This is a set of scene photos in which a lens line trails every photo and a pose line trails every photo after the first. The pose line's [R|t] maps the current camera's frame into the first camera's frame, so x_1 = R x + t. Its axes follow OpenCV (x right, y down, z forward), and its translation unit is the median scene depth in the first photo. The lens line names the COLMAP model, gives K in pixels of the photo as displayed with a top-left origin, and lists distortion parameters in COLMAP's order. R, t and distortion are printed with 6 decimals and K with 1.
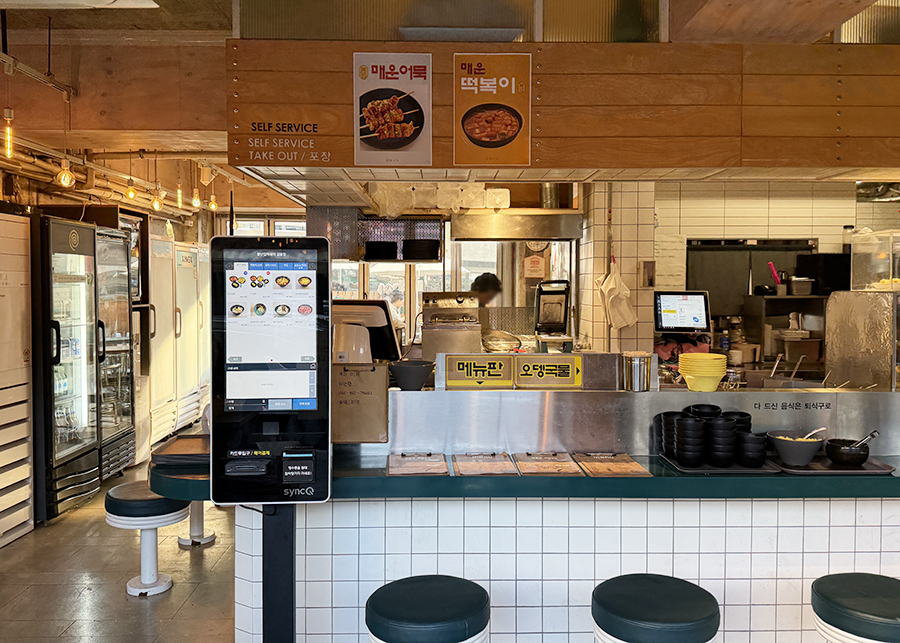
lens RADIAL K [[834.3, 0, 453.1], [0, 834.3, 316.6], [0, 0, 1]] dist [-0.108810, 0.017302]
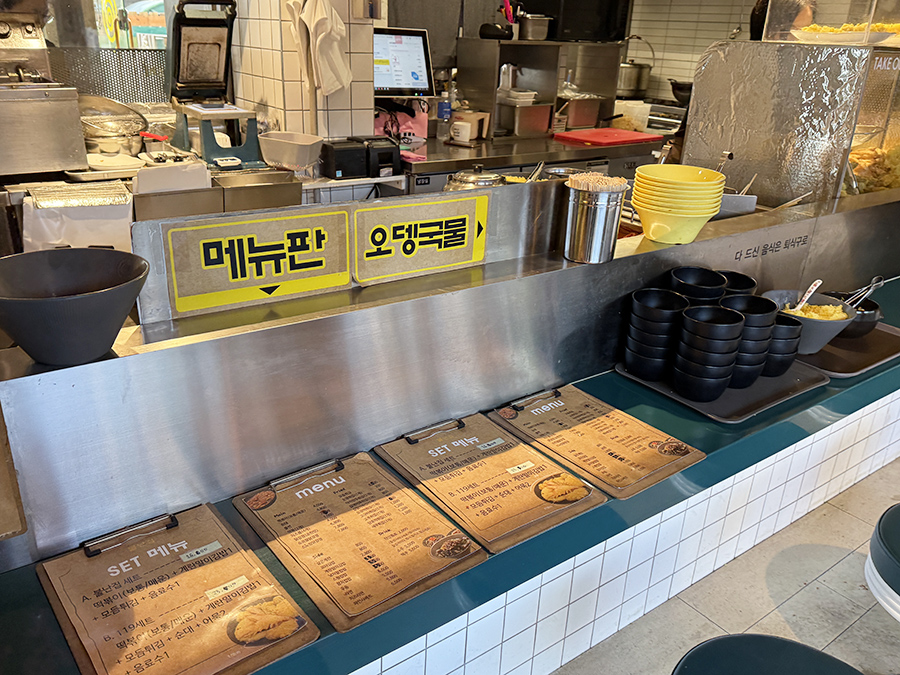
lens RADIAL K [[737.4, 0, 448.4], [0, 737.4, 339.3], [0, 0, 1]] dist [0.027912, -0.010299]
pose [[0.799850, -0.200159, 0.565841, -0.067178], [-0.020524, 0.933082, 0.359078, -0.013818], [-0.599849, -0.298822, 0.742218, 0.507307]]
